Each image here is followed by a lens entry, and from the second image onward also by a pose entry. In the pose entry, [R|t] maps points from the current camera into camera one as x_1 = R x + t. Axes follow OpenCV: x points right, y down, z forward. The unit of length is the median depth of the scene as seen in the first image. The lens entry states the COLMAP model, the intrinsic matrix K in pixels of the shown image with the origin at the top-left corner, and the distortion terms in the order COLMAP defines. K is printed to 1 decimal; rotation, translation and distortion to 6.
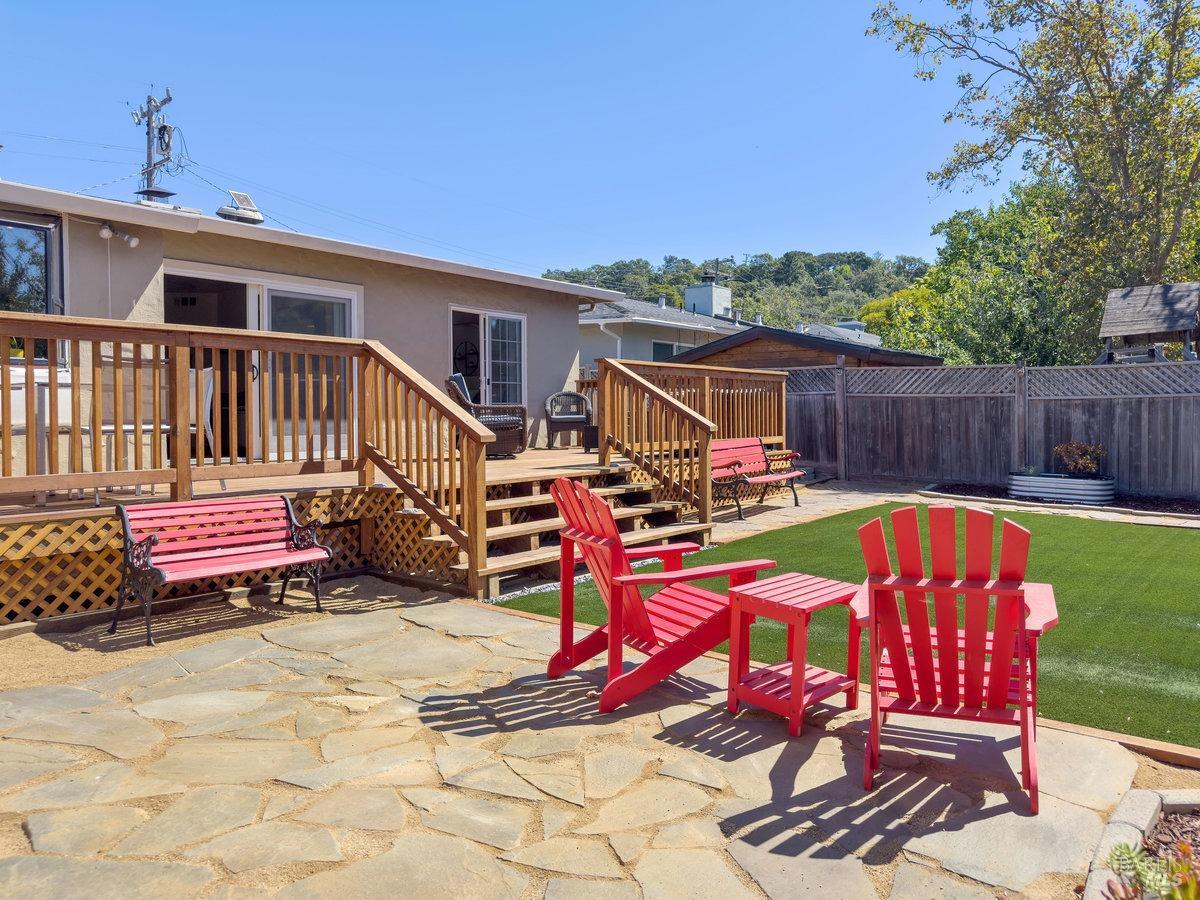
lens RADIAL K [[861.9, 0, 599.5], [0, 861.9, 420.2], [0, 0, 1]] dist [0.004138, 0.002215]
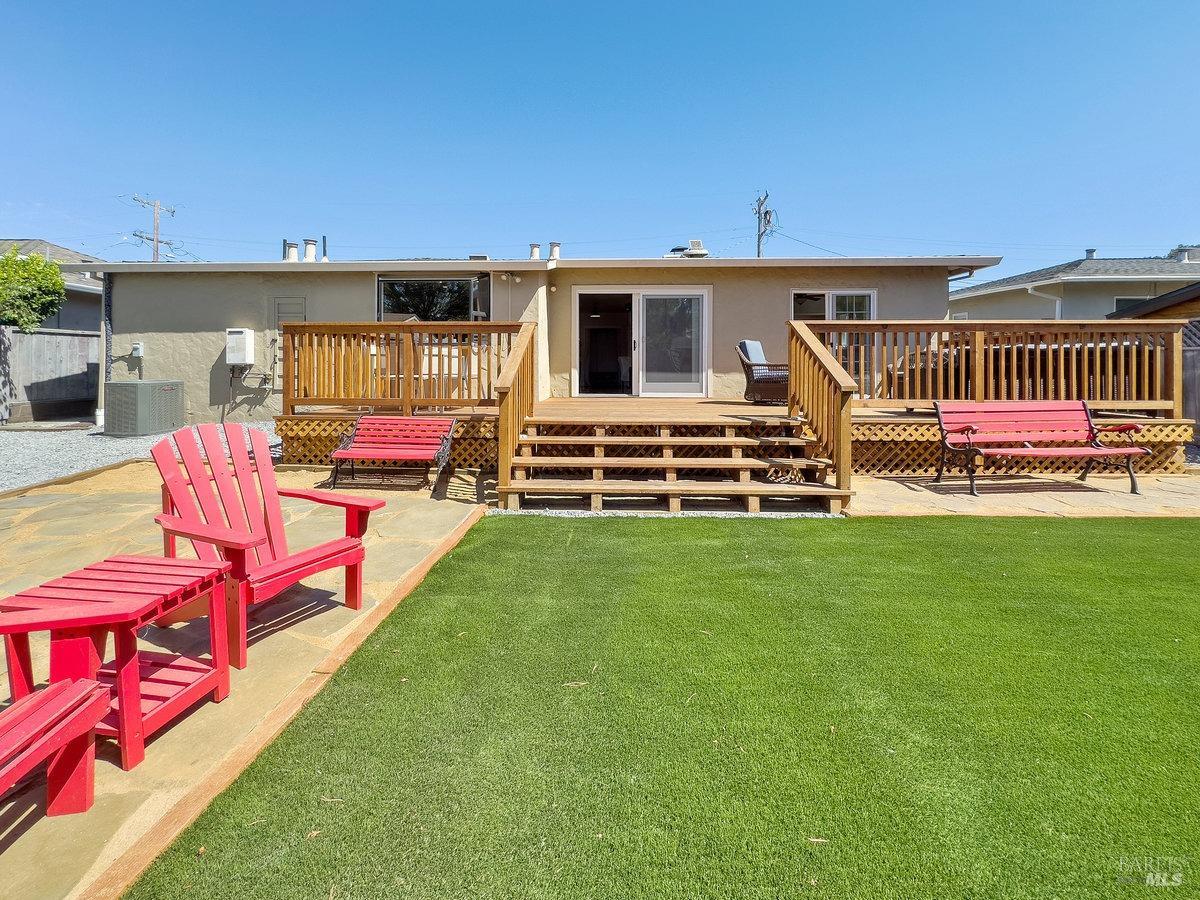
lens RADIAL K [[478.9, 0, 587.8], [0, 478.9, 372.4], [0, 0, 1]] dist [0.000260, -0.000225]
pose [[0.581833, 0.006495, -0.813282, 0.406430], [-0.009948, 0.999950, 0.000869, -0.003889], [0.813247, 0.007584, 0.581869, 0.503083]]
